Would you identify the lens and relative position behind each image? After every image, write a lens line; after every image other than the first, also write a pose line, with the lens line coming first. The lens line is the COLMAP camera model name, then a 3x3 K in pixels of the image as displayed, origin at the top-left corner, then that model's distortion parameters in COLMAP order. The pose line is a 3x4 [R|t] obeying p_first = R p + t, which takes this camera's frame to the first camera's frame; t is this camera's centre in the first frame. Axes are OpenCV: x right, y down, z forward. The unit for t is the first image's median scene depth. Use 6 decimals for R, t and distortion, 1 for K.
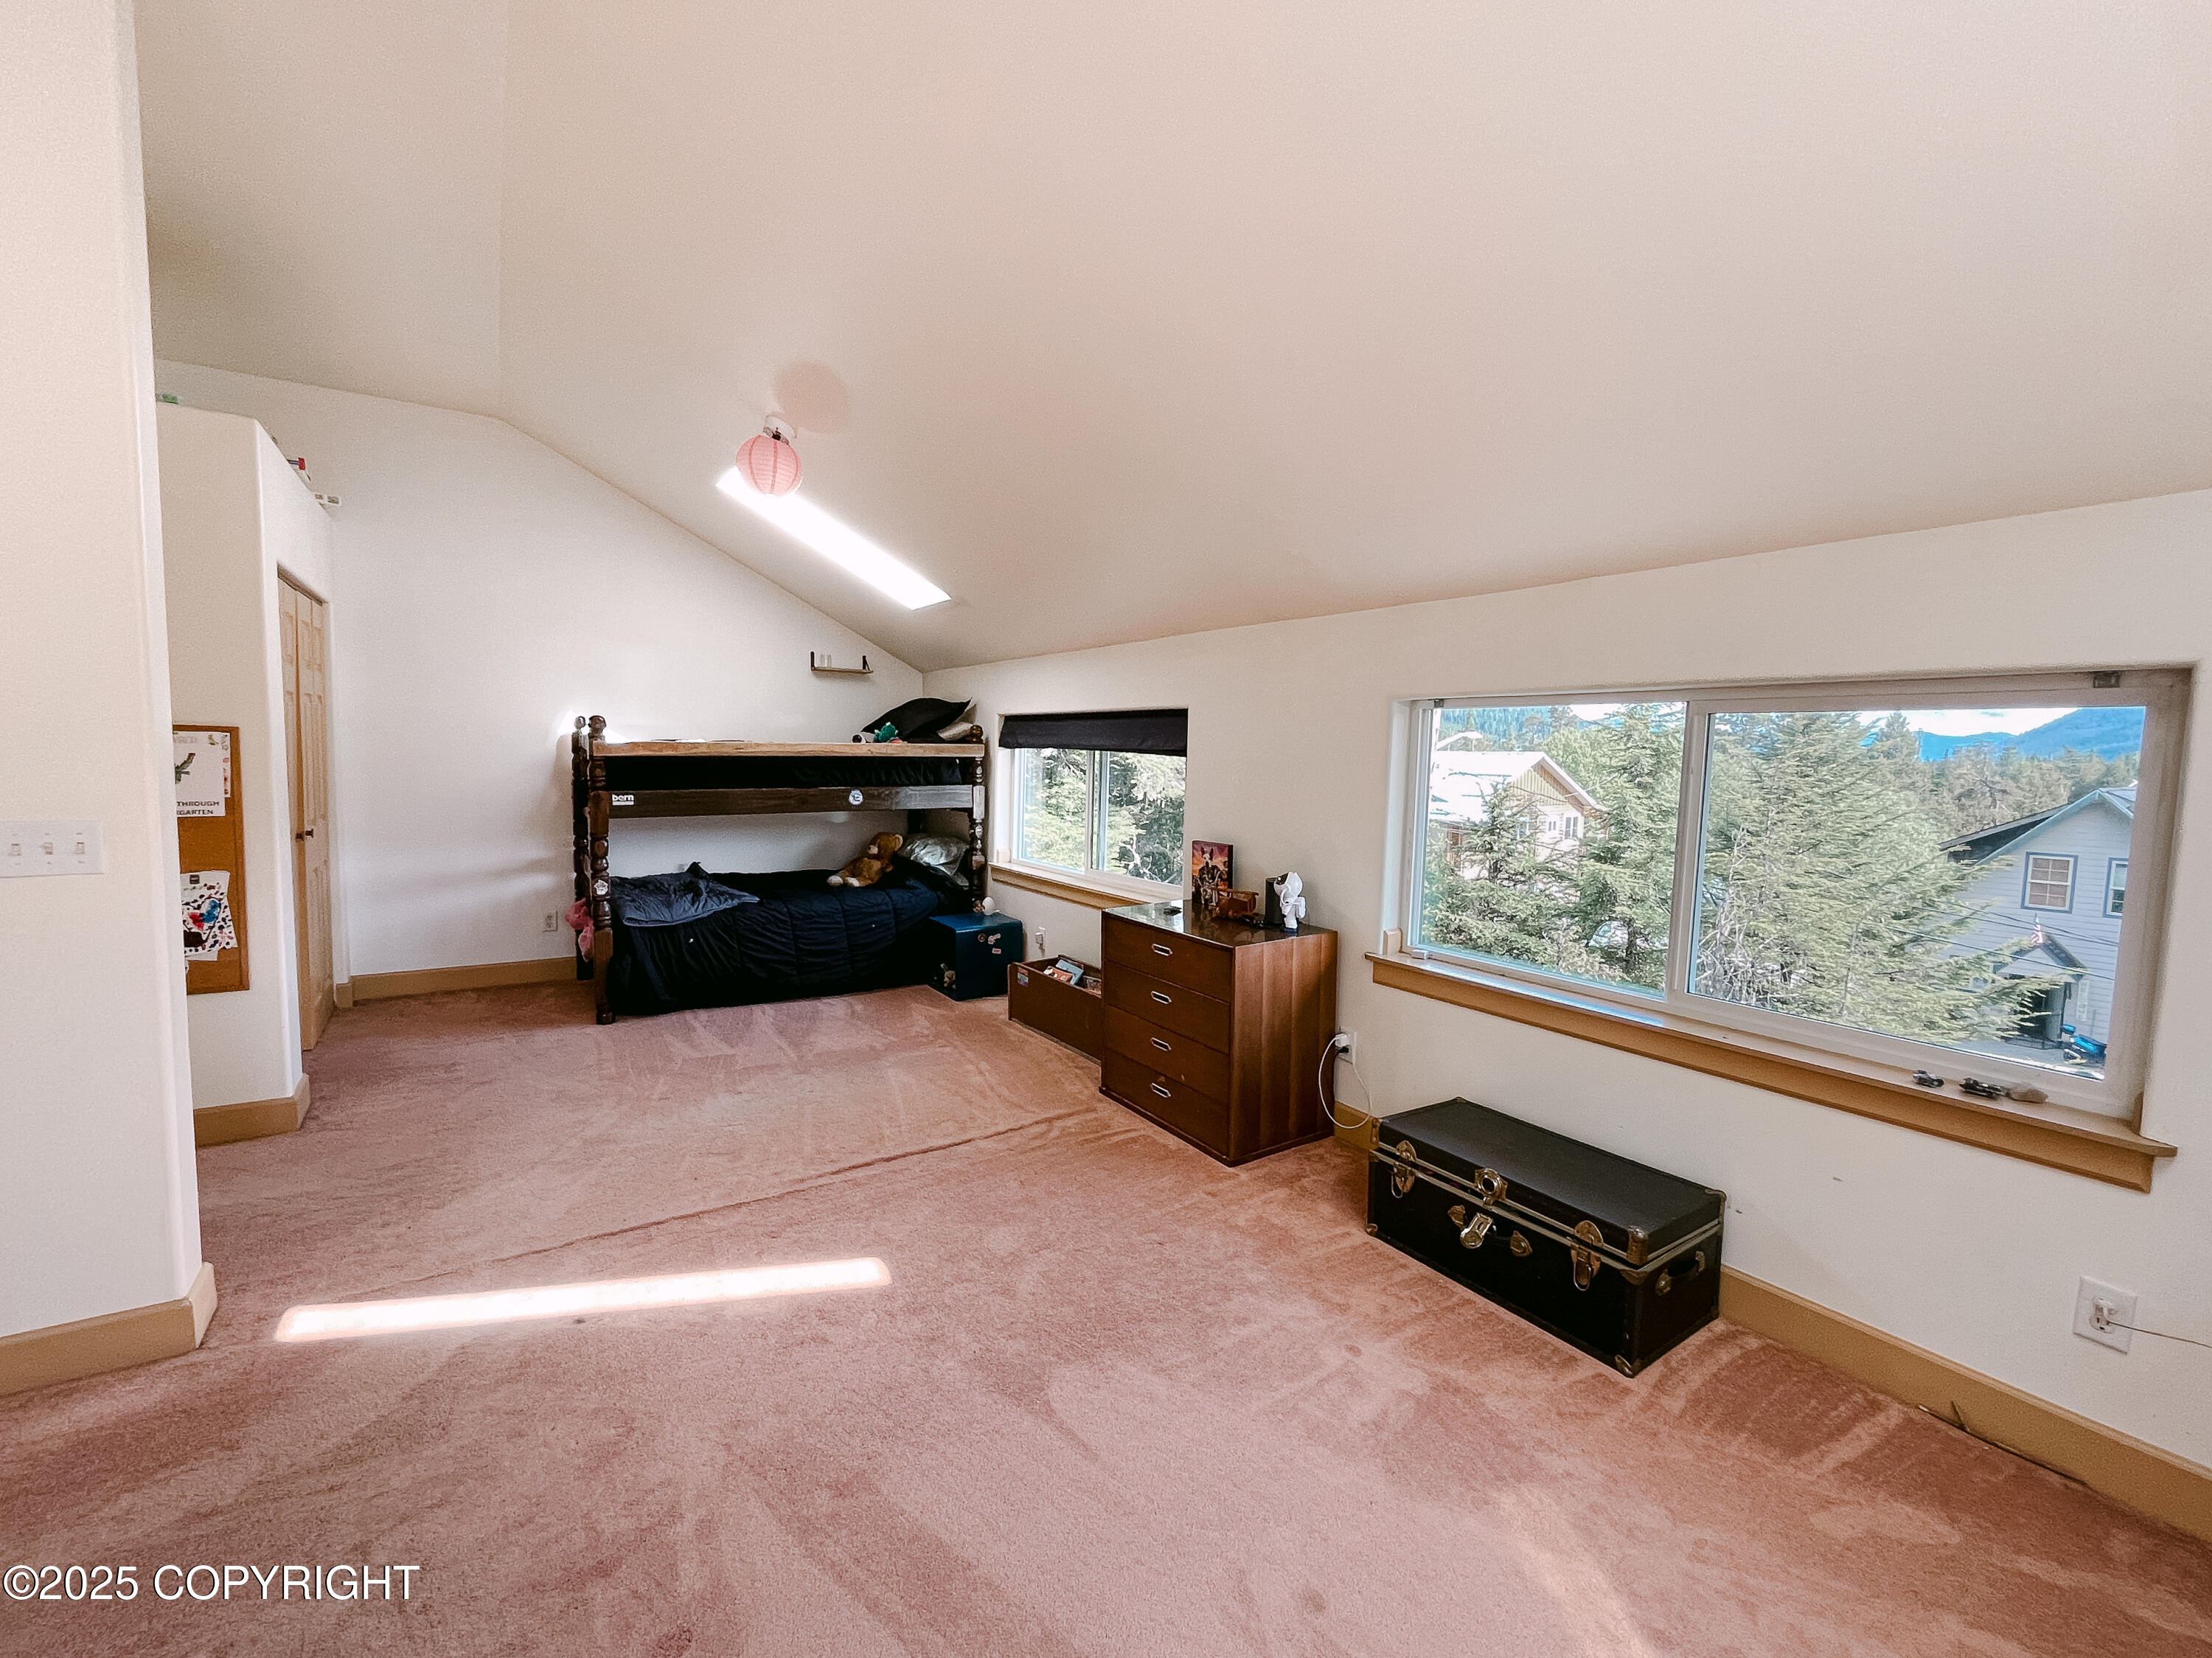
lens RADIAL K [[938.7, 0, 1110.5], [0, 938.7, 832.2], [0, 0, 1]] dist [-0.001243, -0.000628]
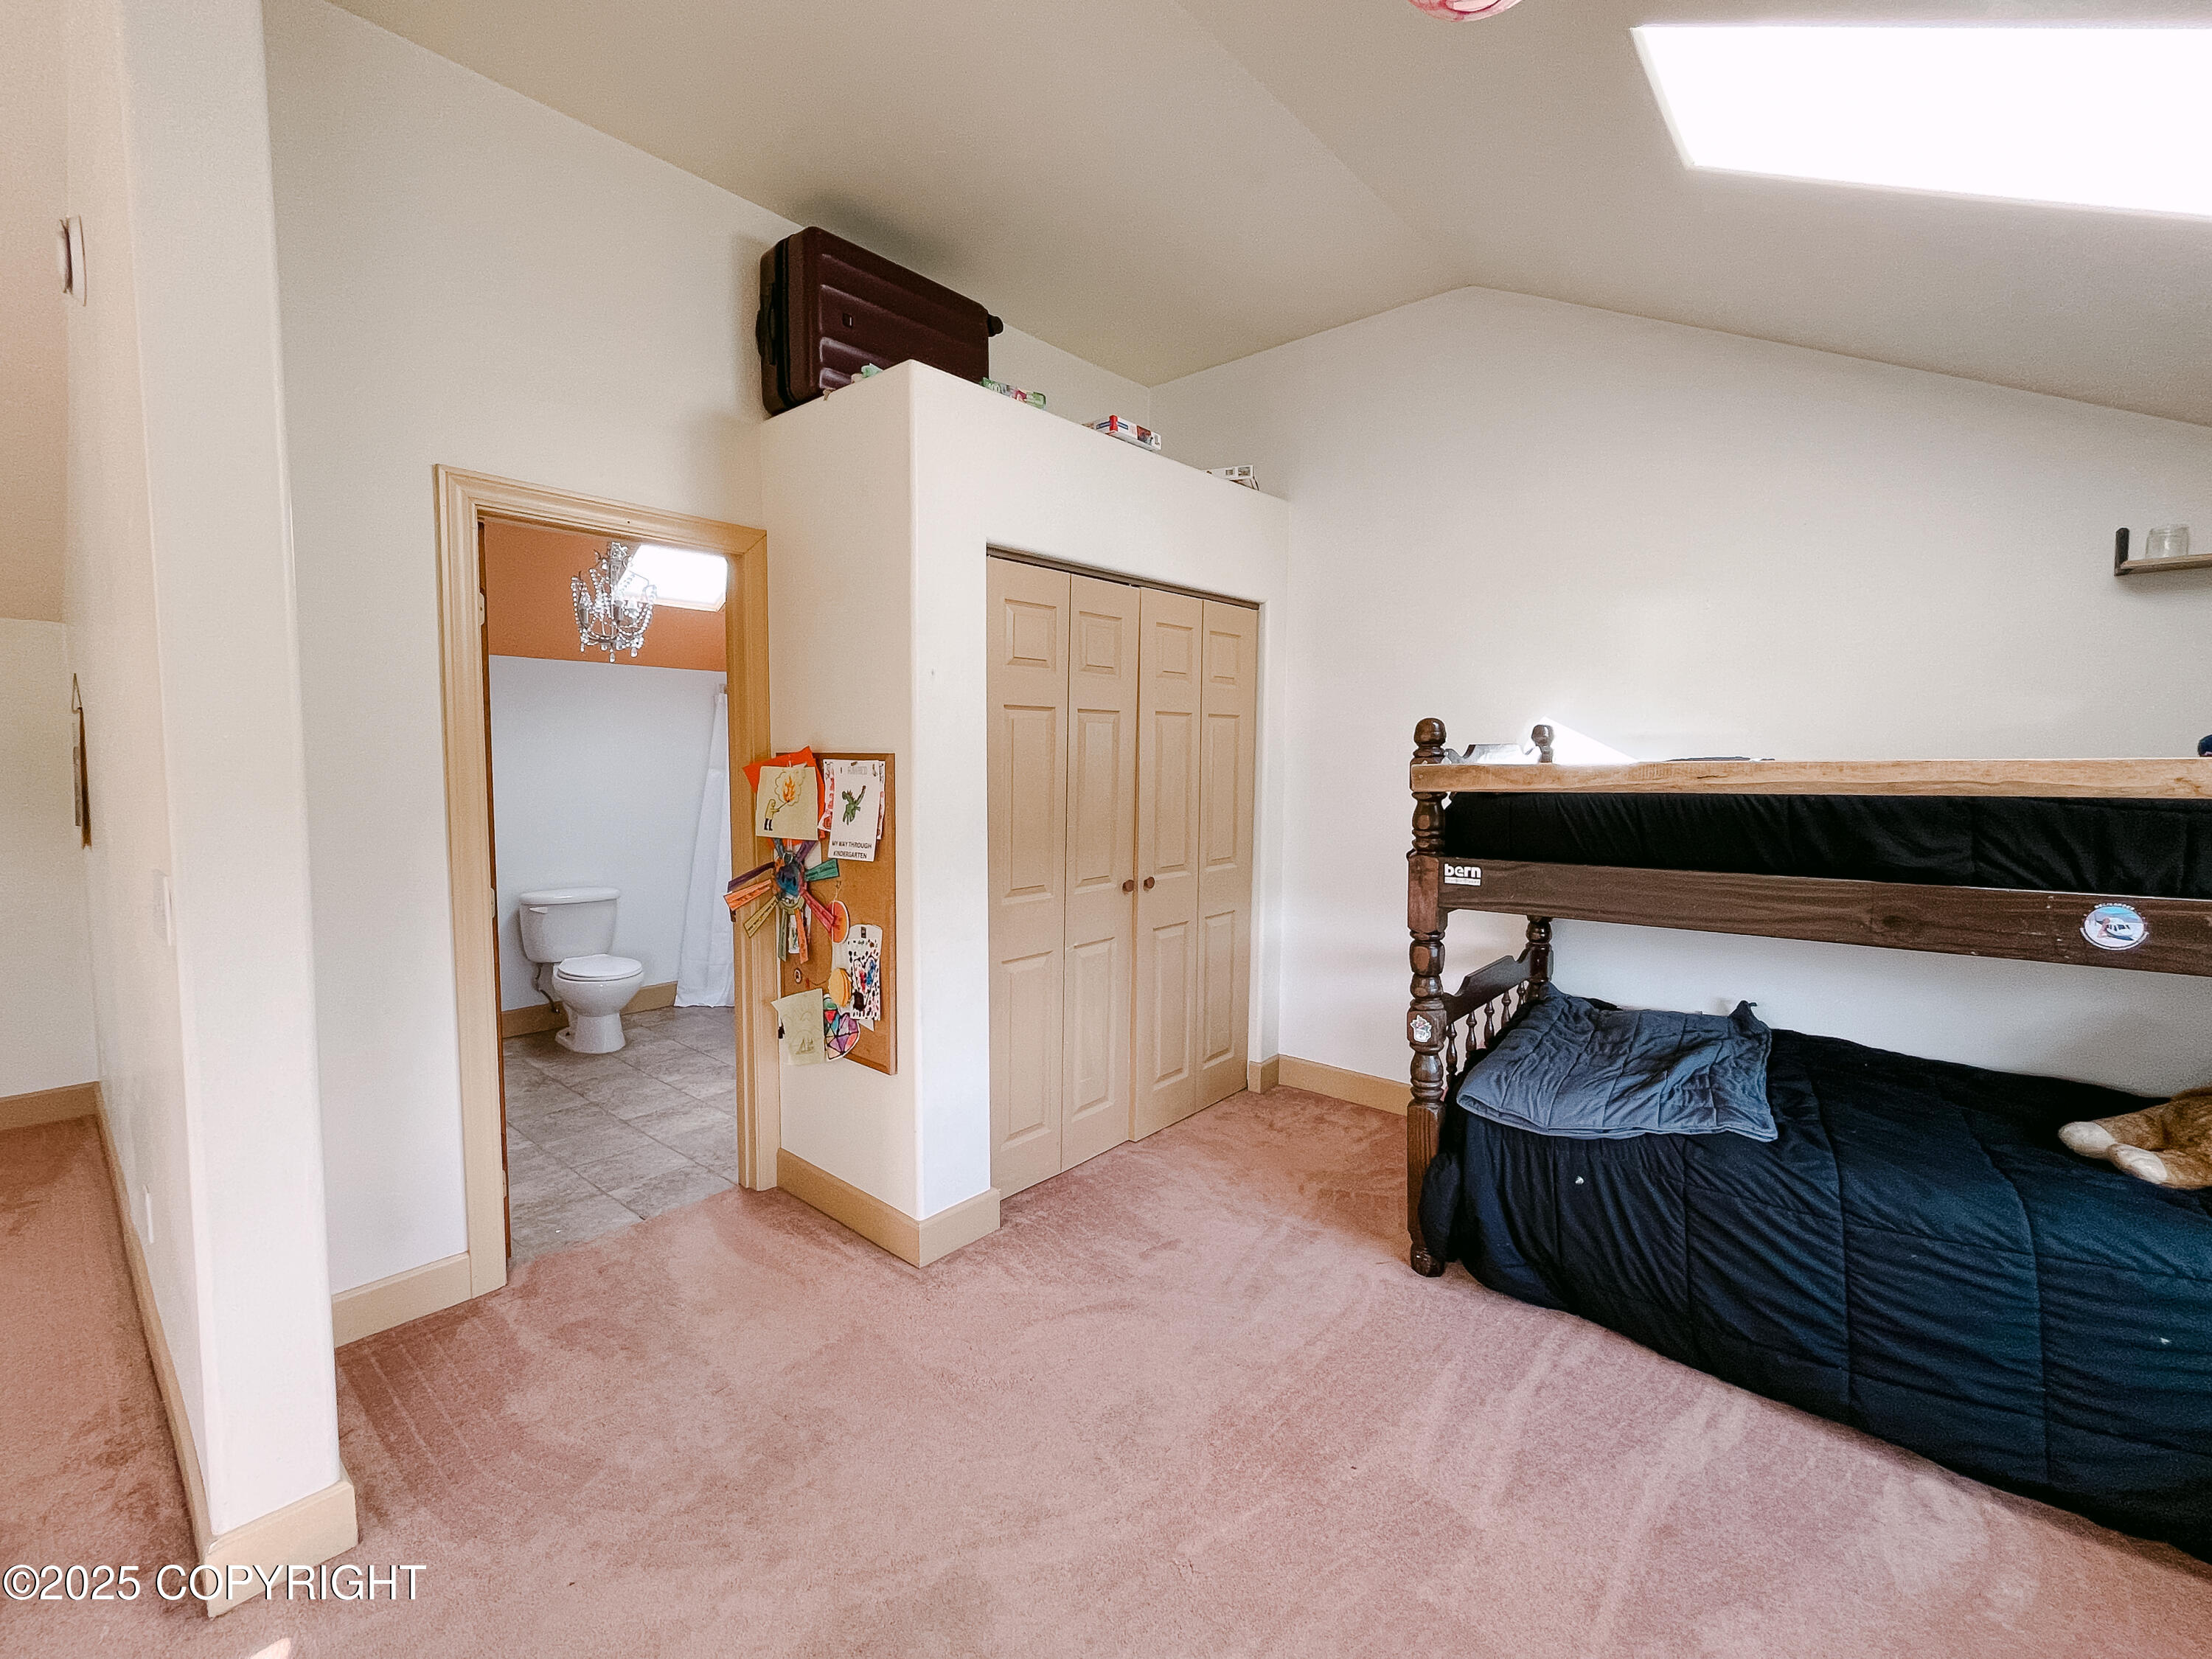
lens RADIAL K [[938.7, 0, 1110.5], [0, 938.7, 832.7], [0, 0, 1]] dist [-0.001243, -0.000628]
pose [[0.268264, 0.046982, -0.962199, -0.063998], [-0.084130, 0.996137, 0.025183, -0.055212], [0.959665, 0.074194, 0.271180, 0.663544]]
